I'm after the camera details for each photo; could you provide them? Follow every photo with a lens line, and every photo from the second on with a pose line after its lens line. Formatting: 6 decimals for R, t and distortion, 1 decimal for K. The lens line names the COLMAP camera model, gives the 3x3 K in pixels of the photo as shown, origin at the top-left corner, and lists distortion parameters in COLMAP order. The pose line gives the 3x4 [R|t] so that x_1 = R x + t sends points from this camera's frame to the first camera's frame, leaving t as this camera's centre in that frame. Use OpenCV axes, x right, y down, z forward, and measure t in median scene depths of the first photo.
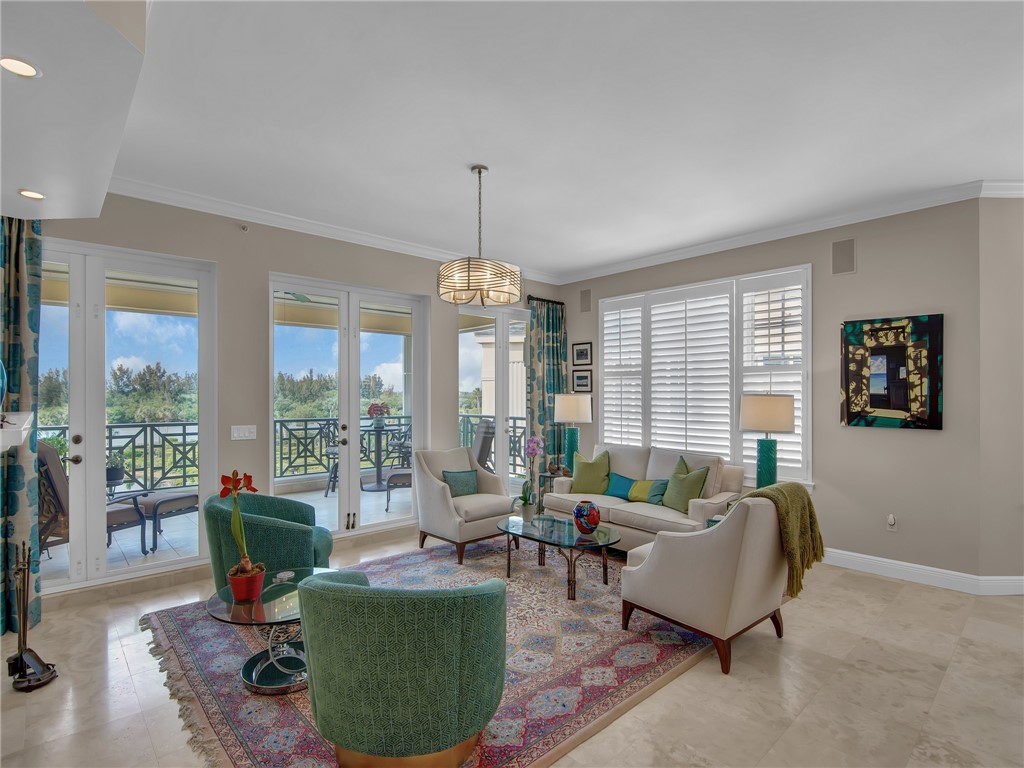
lens RADIAL K [[504.2, 0, 529.3], [0, 504.2, 393.0], [0, 0, 1]] dist [-0.009469, -0.004212]
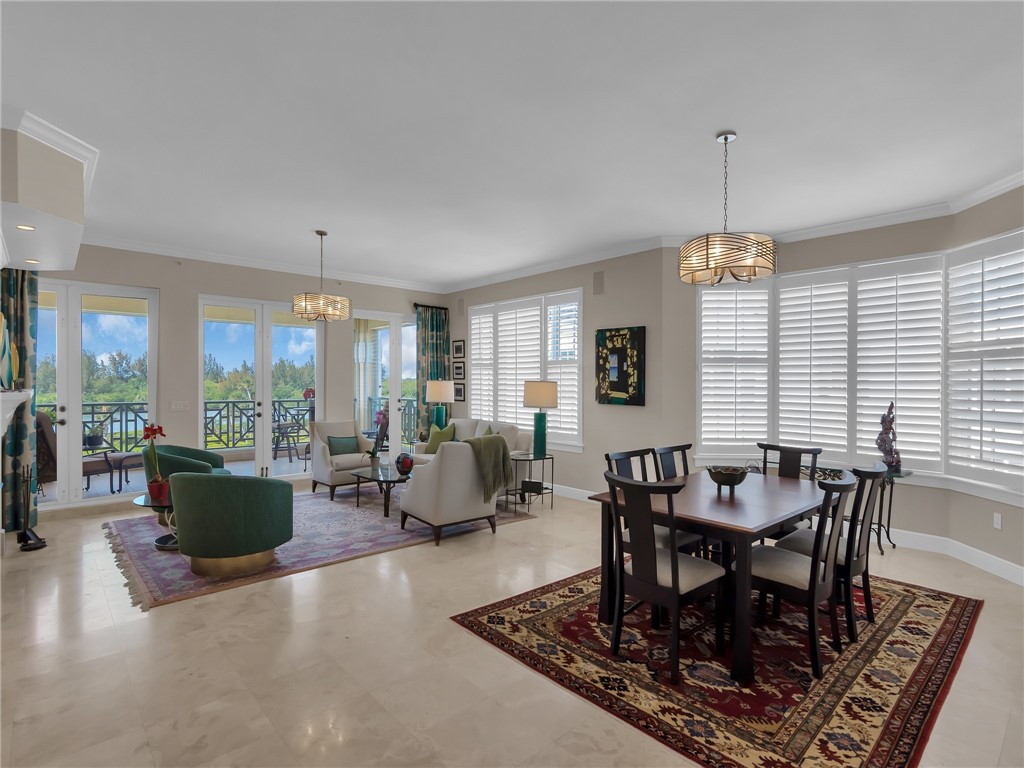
lens RADIAL K [[504.2, 0, 516.4], [0, 504.2, 386.8], [0, 0, 1]] dist [-0.009469, -0.004212]
pose [[0.999888, 0.005844, -0.013805, 0.427316], [-0.005693, 0.999924, 0.010934, 0.004035], [0.013868, -0.010854, 0.999845, -0.427079]]
